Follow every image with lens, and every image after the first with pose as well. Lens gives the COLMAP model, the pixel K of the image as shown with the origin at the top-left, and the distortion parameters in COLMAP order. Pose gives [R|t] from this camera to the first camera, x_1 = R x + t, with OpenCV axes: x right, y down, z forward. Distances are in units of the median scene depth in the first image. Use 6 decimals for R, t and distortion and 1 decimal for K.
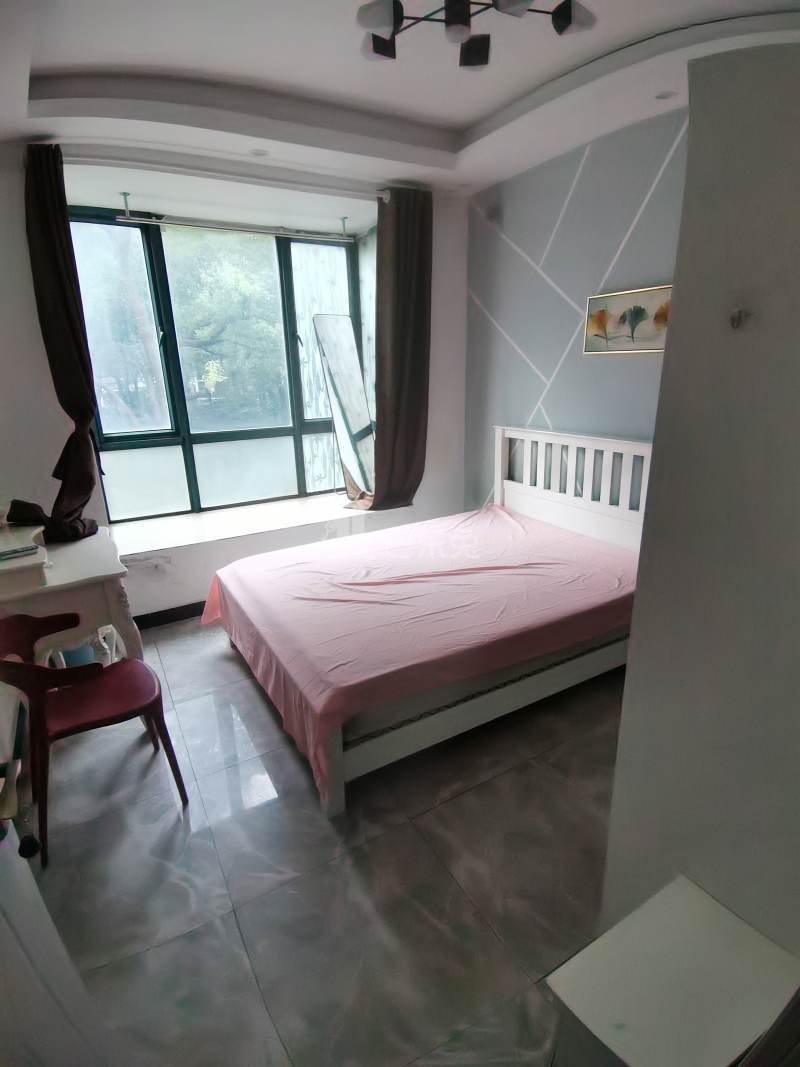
lens RADIAL K [[533.4, 0, 400.0], [0, 533.4, 533.5], [0, 0, 1]] dist [0.021247, 0.000124]
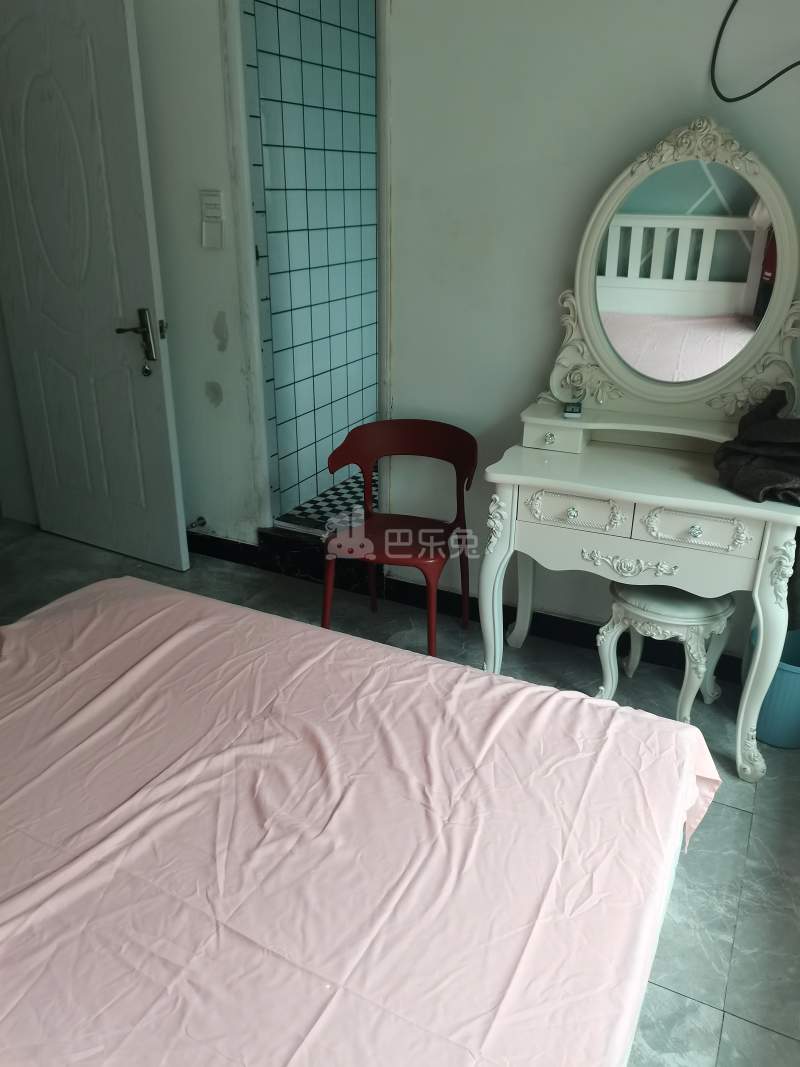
lens RADIAL K [[822.2, 0, 394.3], [0, 822.2, 526.7], [0, 0, 1]] dist [0.072186, -0.073740]
pose [[-0.837896, 0.231731, -0.494198, 0.051376], [-0.144245, 0.779211, 0.609937, -0.243538], [0.526426, 0.582349, -0.619472, 0.814795]]
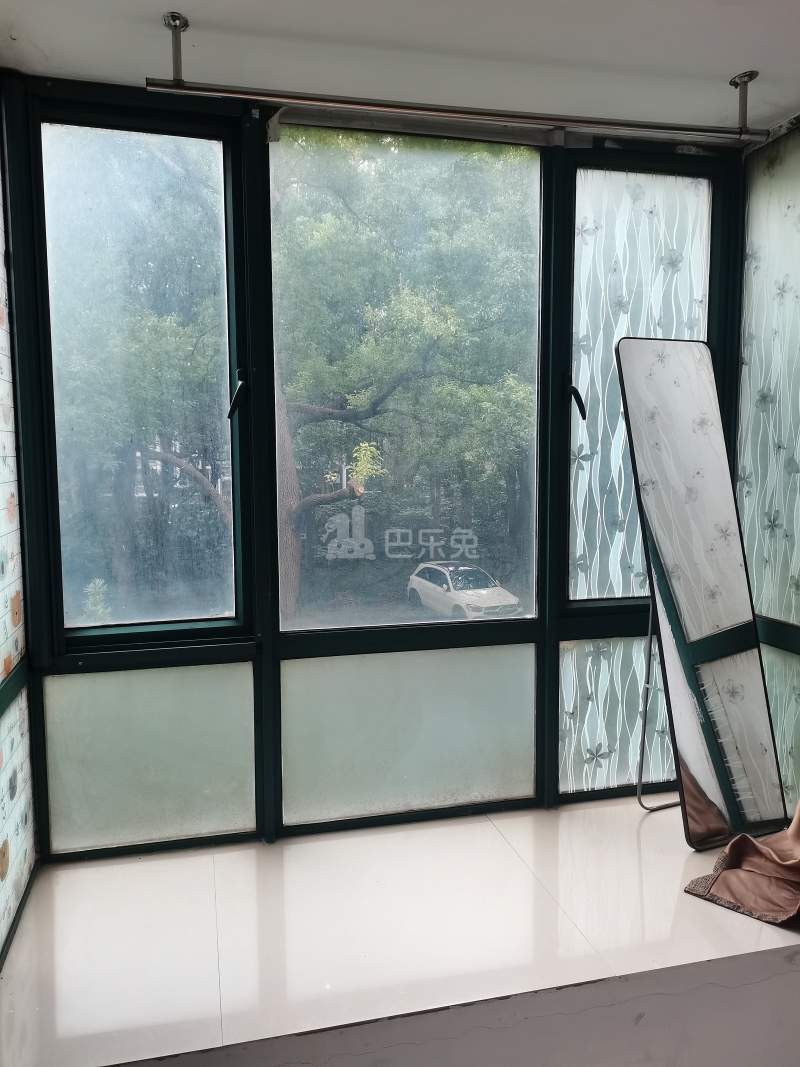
lens RADIAL K [[822.2, 0, 394.3], [0, 822.2, 526.7], [0, 0, 1]] dist [0.072186, -0.073740]
pose [[0.957417, 0.045353, -0.285126, -0.136215], [-0.103460, 0.975891, -0.192178, -0.143286], [0.269536, 0.213493, 0.939027, 0.417713]]
